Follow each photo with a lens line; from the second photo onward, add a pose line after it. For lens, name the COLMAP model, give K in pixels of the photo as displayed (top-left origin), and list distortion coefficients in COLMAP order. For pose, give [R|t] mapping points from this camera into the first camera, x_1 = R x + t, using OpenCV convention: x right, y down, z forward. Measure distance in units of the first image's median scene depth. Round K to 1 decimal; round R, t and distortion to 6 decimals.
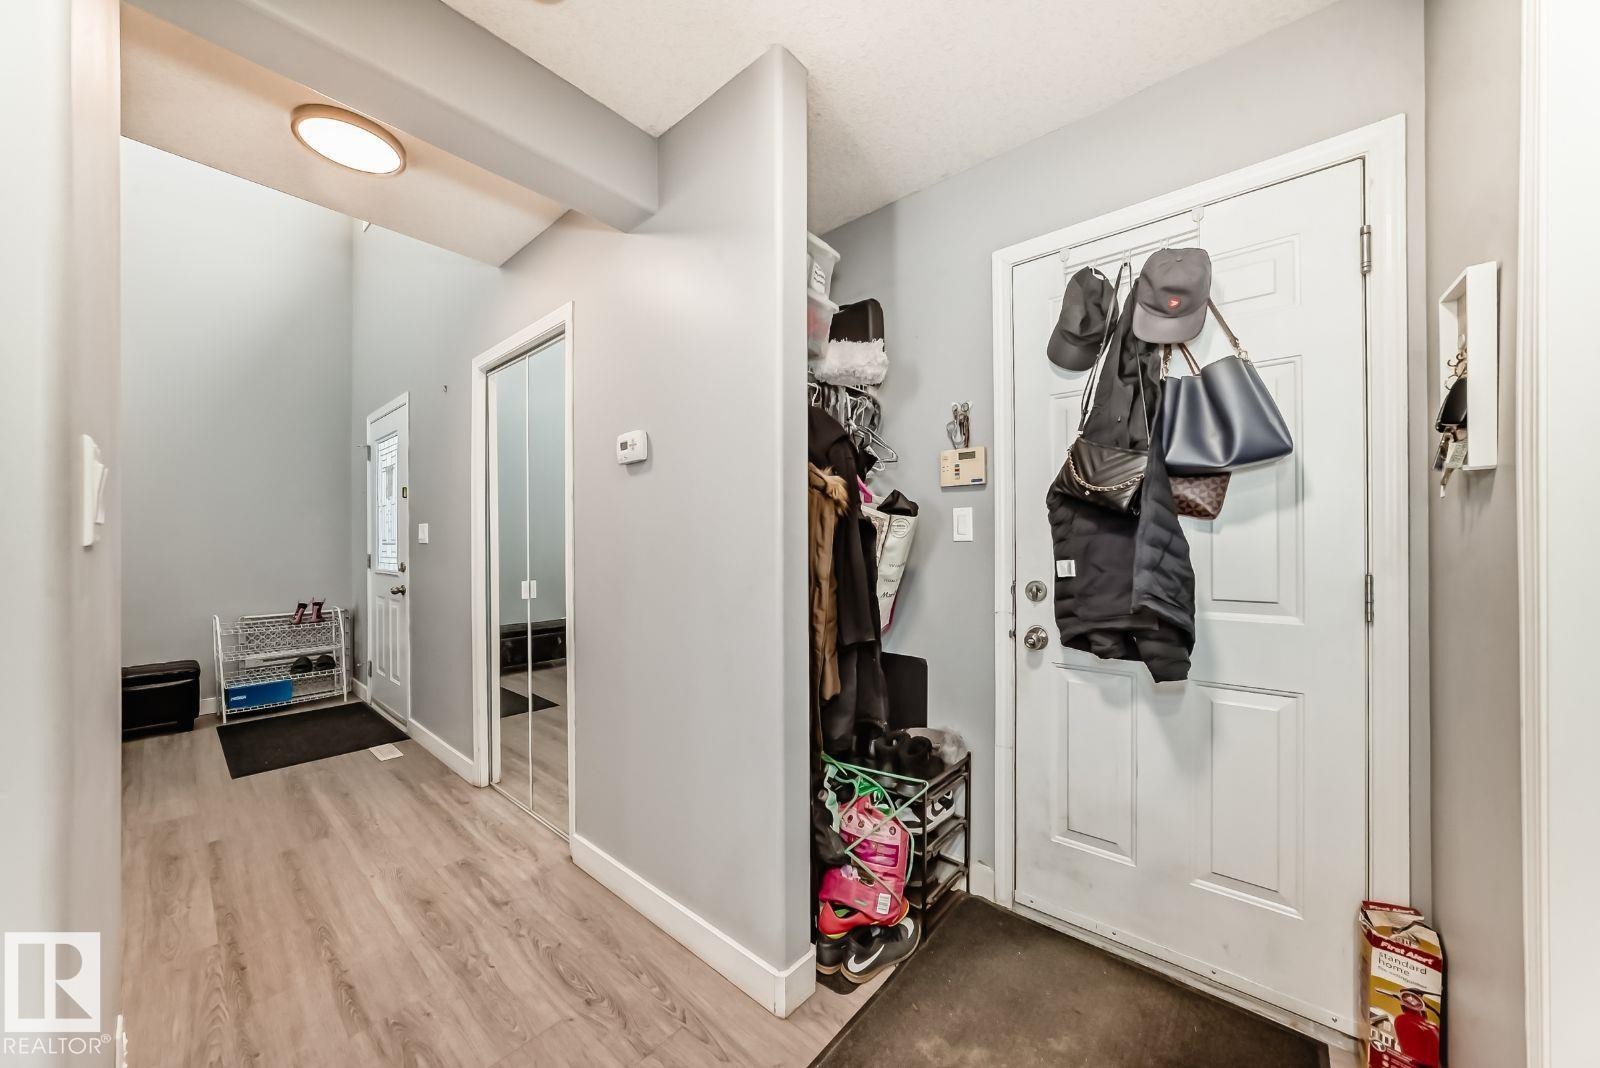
lens RADIAL K [[559.7, 0, 803.9], [0, 559.7, 550.8], [0, 0, 1]] dist [-0.019243, 0.001816]
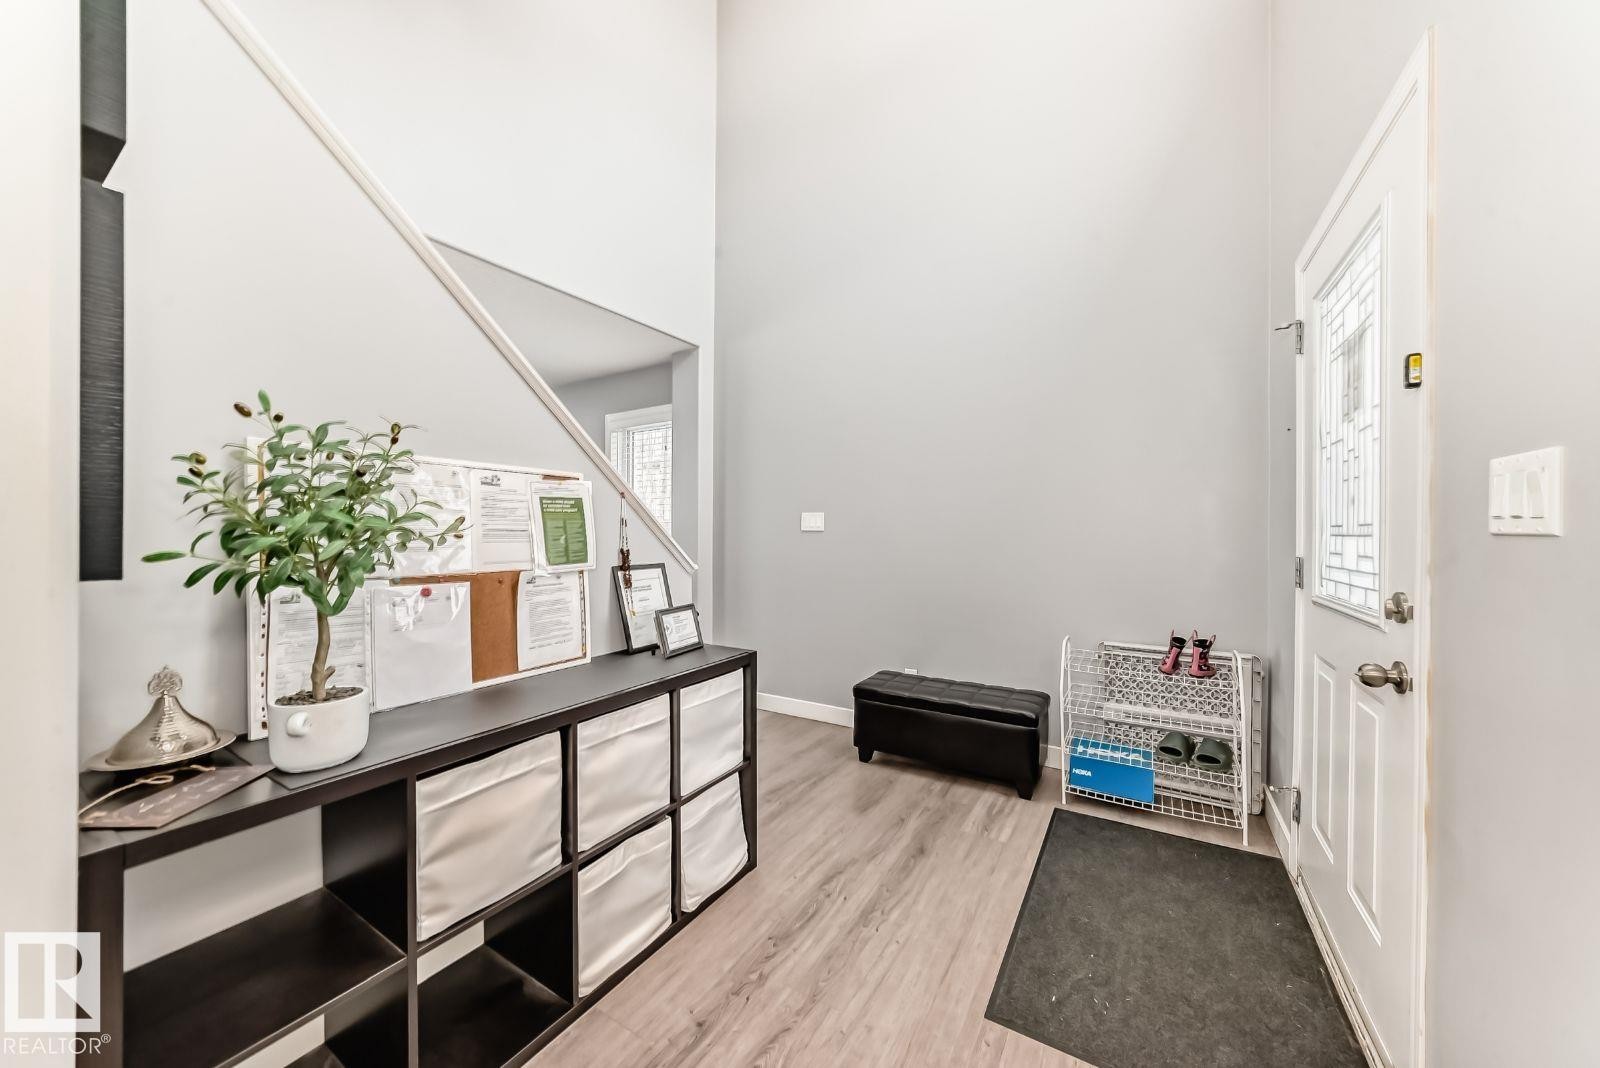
lens RADIAL K [[559.7, 0, 805.3], [0, 559.7, 539.3], [0, 0, 1]] dist [-0.019243, 0.001816]
pose [[0.160145, 0.005319, -0.987079, -0.463330], [-0.004608, 0.999979, 0.004641, -0.010301], [0.987083, 0.003805, 0.160166, 0.604492]]
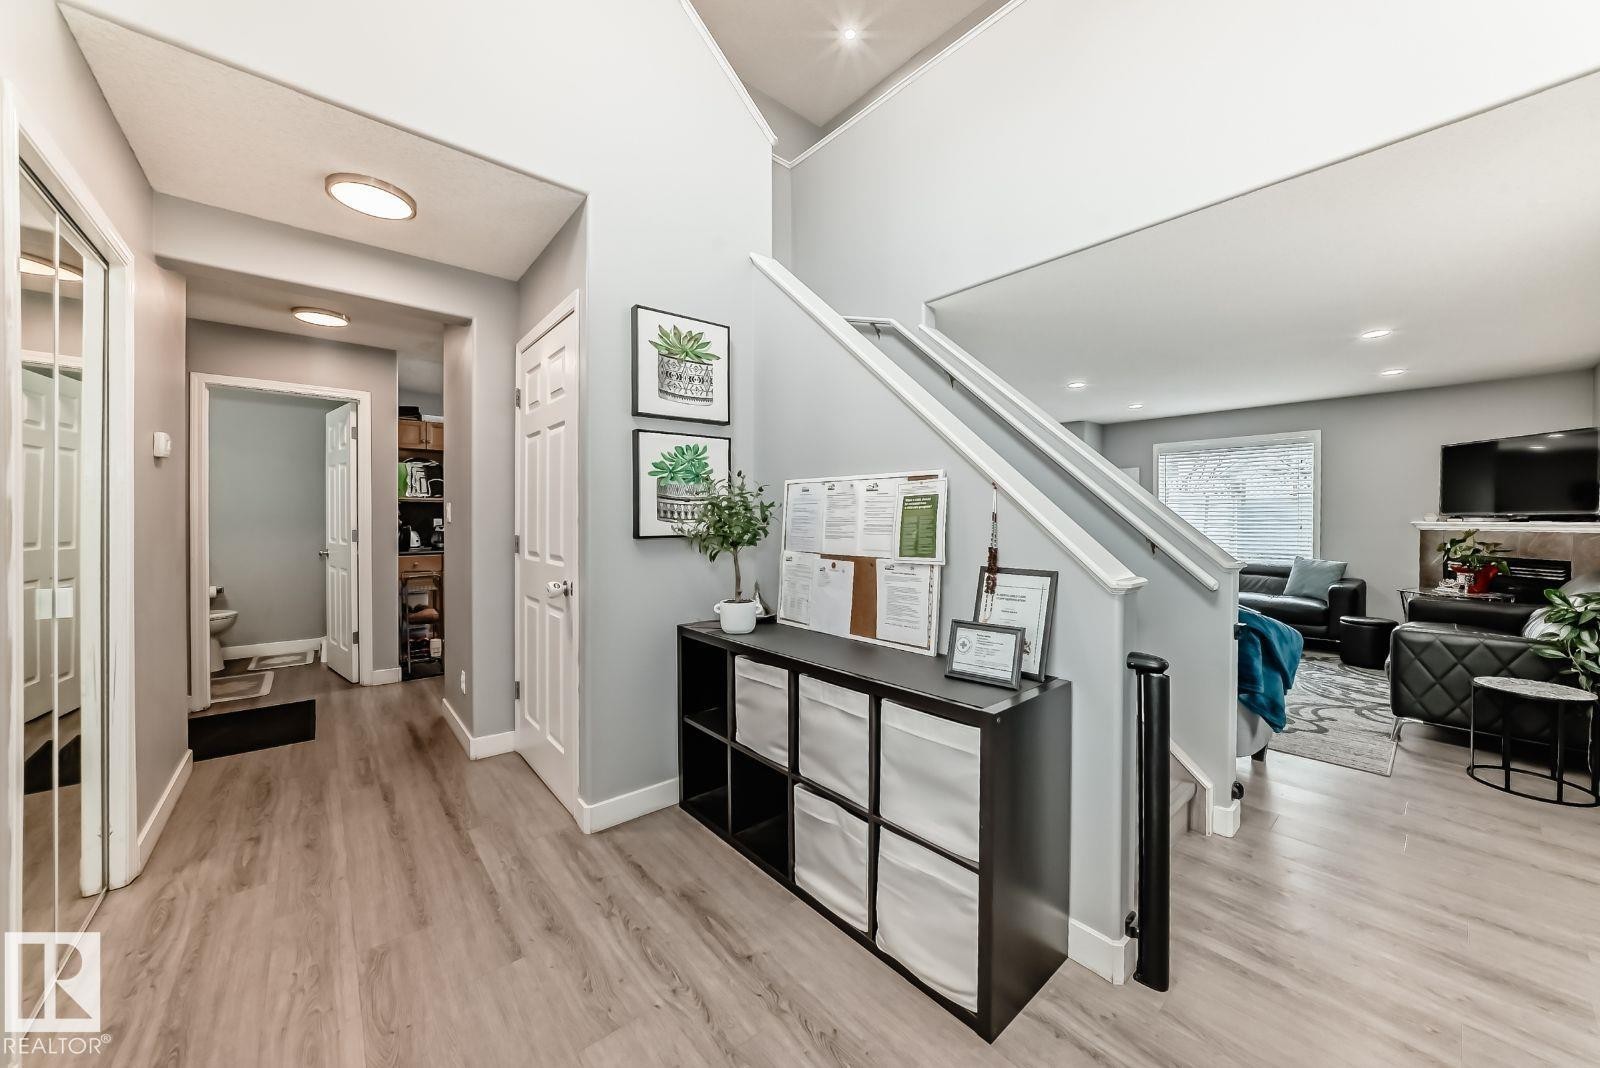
lens RADIAL K [[559.7, 0, 802.6], [0, 559.7, 530.8], [0, 0, 1]] dist [-0.019243, 0.001816]
pose [[-0.989472, -0.015832, 0.143855, -0.965117], [-0.013121, 0.999718, 0.019775, -0.019455], [-0.144128, 0.017679, -0.989401, 1.028727]]
